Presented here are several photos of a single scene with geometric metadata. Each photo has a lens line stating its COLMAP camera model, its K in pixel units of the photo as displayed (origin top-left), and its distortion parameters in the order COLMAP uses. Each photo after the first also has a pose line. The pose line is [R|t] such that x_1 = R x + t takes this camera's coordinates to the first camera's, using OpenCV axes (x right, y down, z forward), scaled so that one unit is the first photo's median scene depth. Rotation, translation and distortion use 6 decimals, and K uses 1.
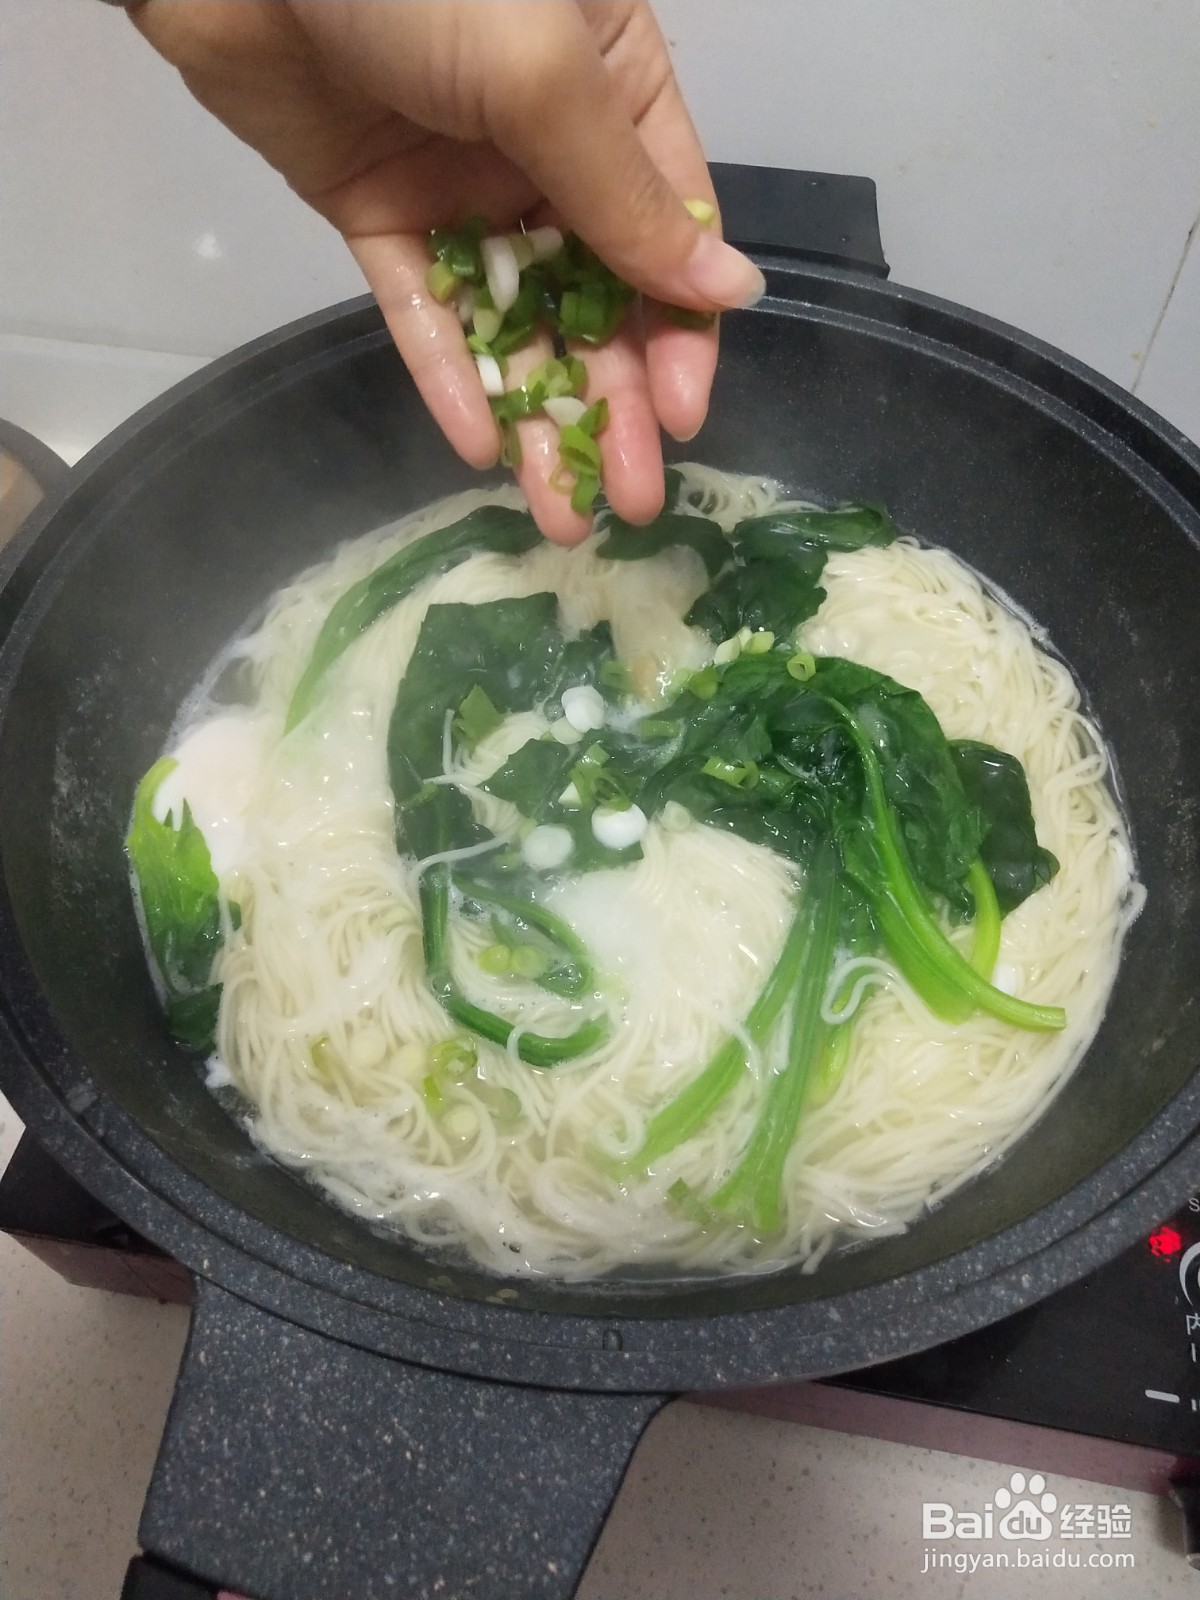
lens RADIAL K [[1294.6, 0, 590.2], [0, 1294.6, 794.5], [0, 0, 1]] dist [-0.030234, 0.054329]
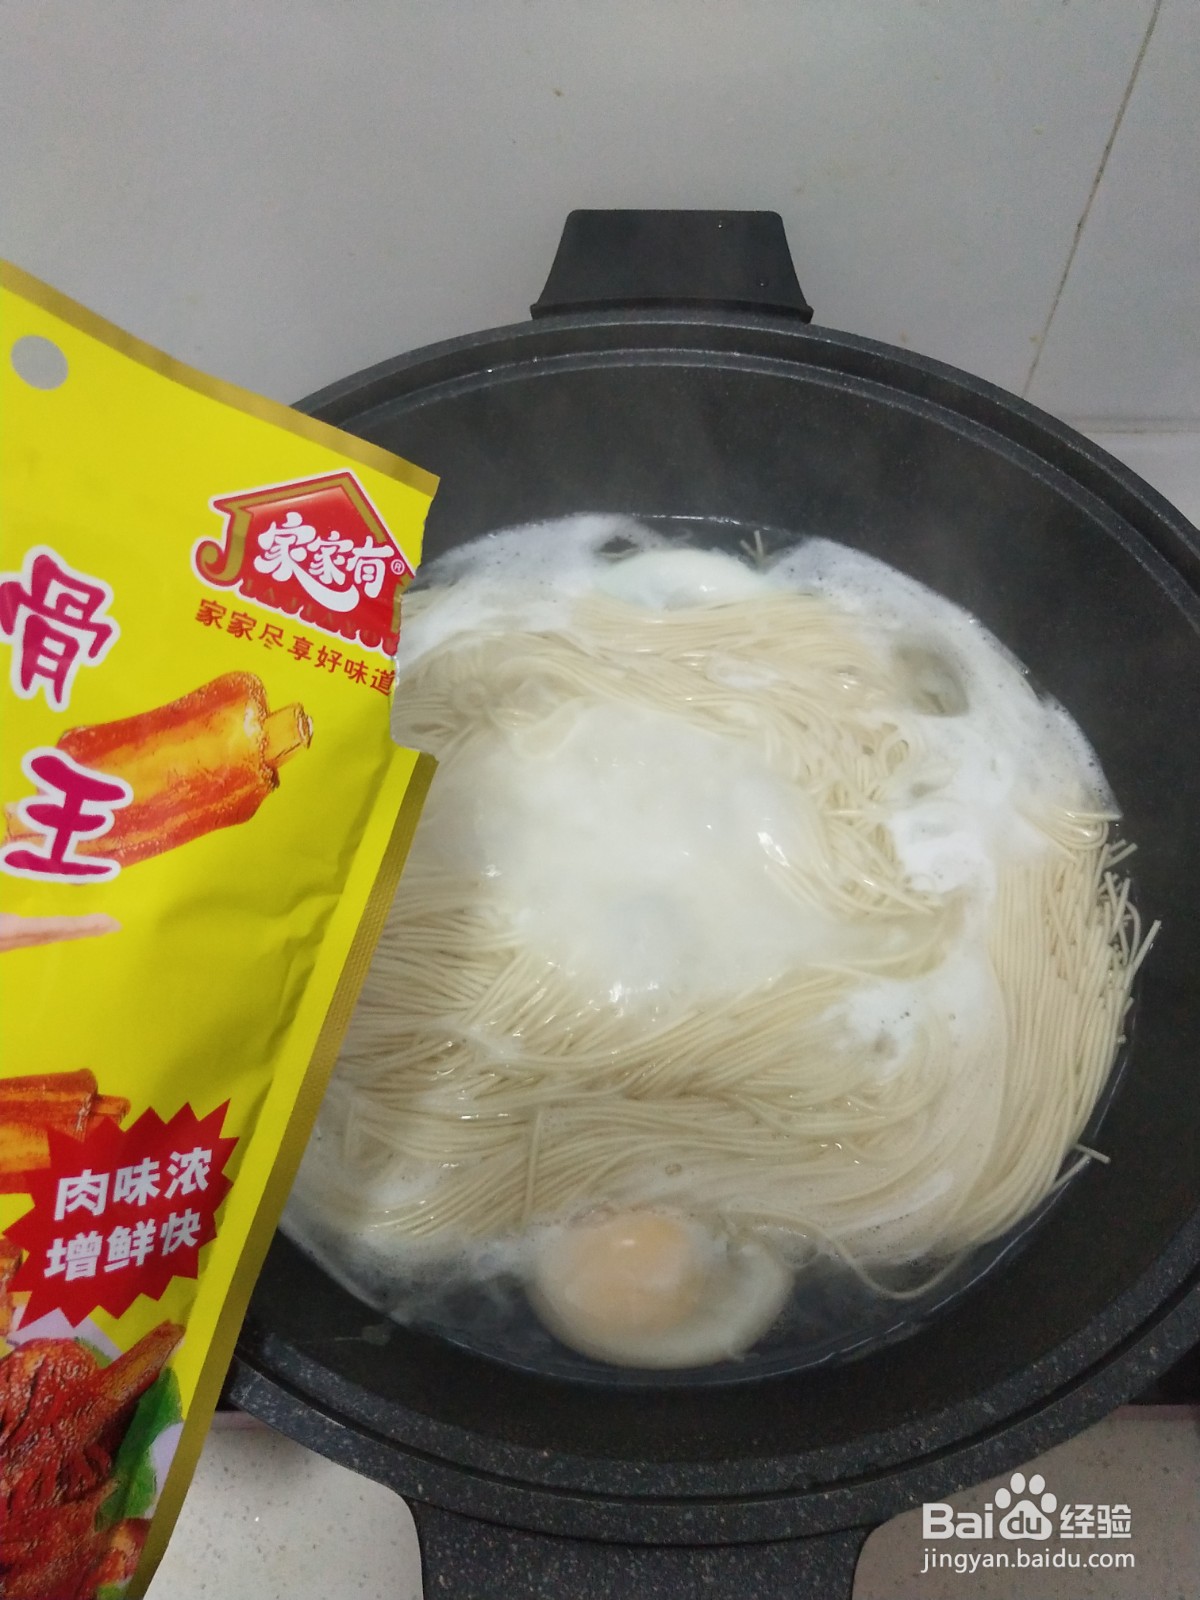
lens RADIAL K [[1294.6, 0, 593.2], [0, 1294.6, 800.0], [0, 0, 1]] dist [-0.030234, 0.054329]
pose [[0.981914, -0.161357, 0.099040, -0.177080], [0.151712, 0.983529, 0.098255, -0.283422], [-0.113262, -0.081453, 0.990221, -0.020182]]
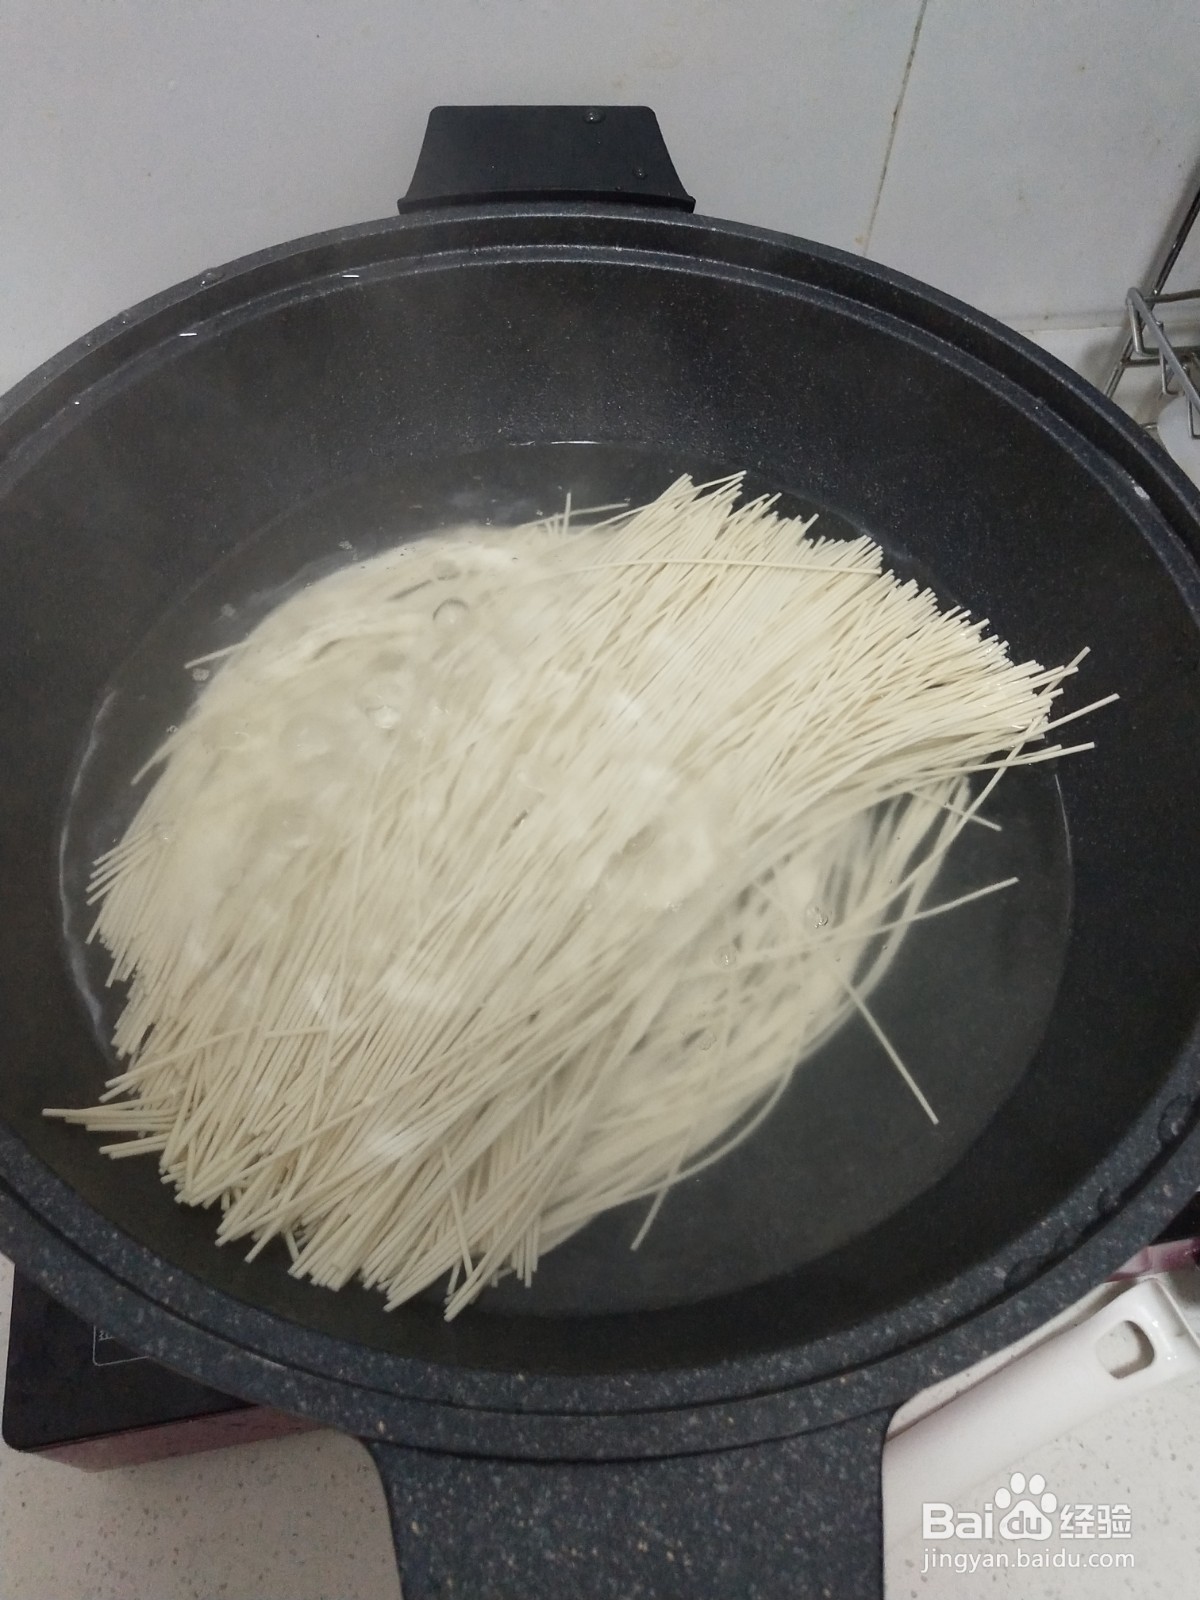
lens RADIAL K [[1294.6, 0, 601.0], [0, 1294.6, 792.0], [0, 0, 1]] dist [-0.030234, 0.054329]
pose [[0.951823, -0.216604, 0.217060, -0.258262], [0.203840, 0.975743, 0.079842, -0.116827], [-0.229089, -0.031750, 0.972888, 0.097710]]
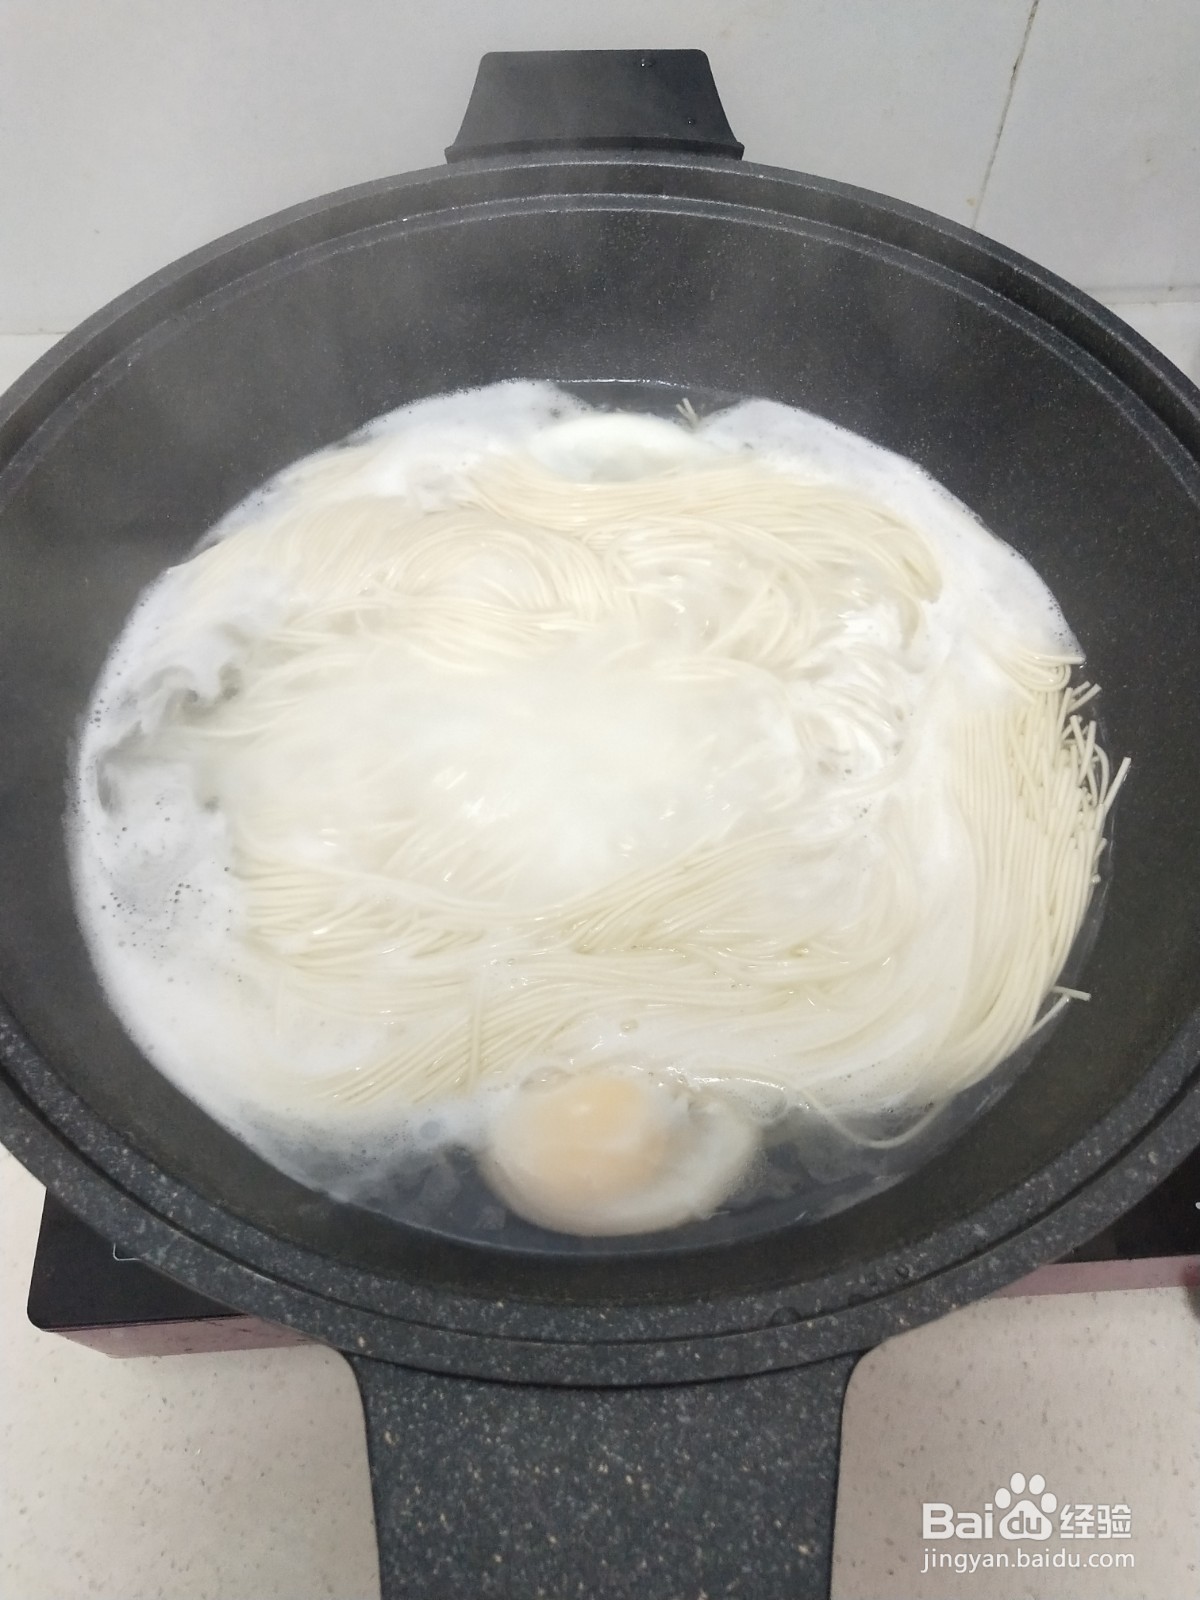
lens RADIAL K [[1294.6, 0, 593.1], [0, 1294.6, 796.5], [0, 0, 1]] dist [-0.030234, 0.054329]
pose [[0.970264, -0.197698, 0.139651, -0.190607], [0.184351, 0.977458, 0.102914, -0.099733], [-0.156848, -0.074109, 0.984838, 0.066078]]
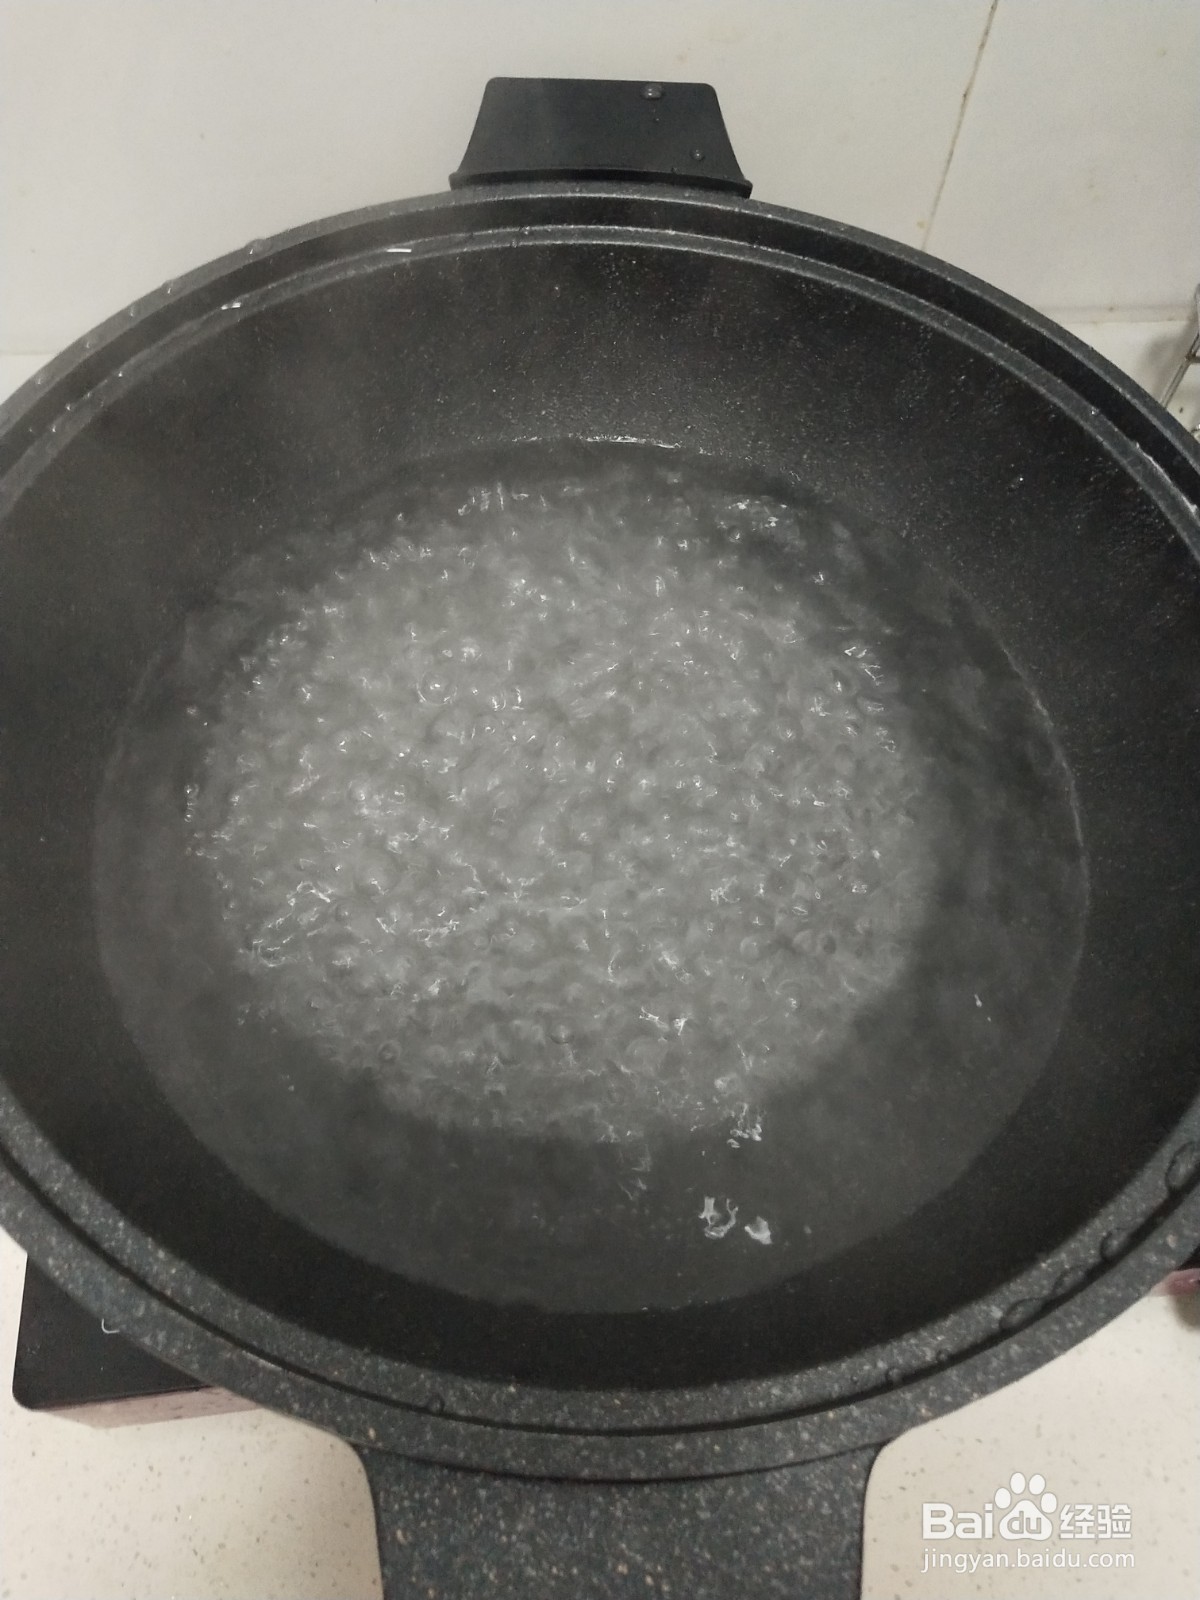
lens RADIAL K [[1294.6, 0, 597.0], [0, 1294.6, 789.1], [0, 0, 1]] dist [-0.030234, 0.054329]
pose [[0.967377, -0.177941, 0.180330, -0.232962], [0.160252, 0.981102, 0.108436, -0.167324], [-0.196217, -0.076001, 0.977611, 0.104628]]
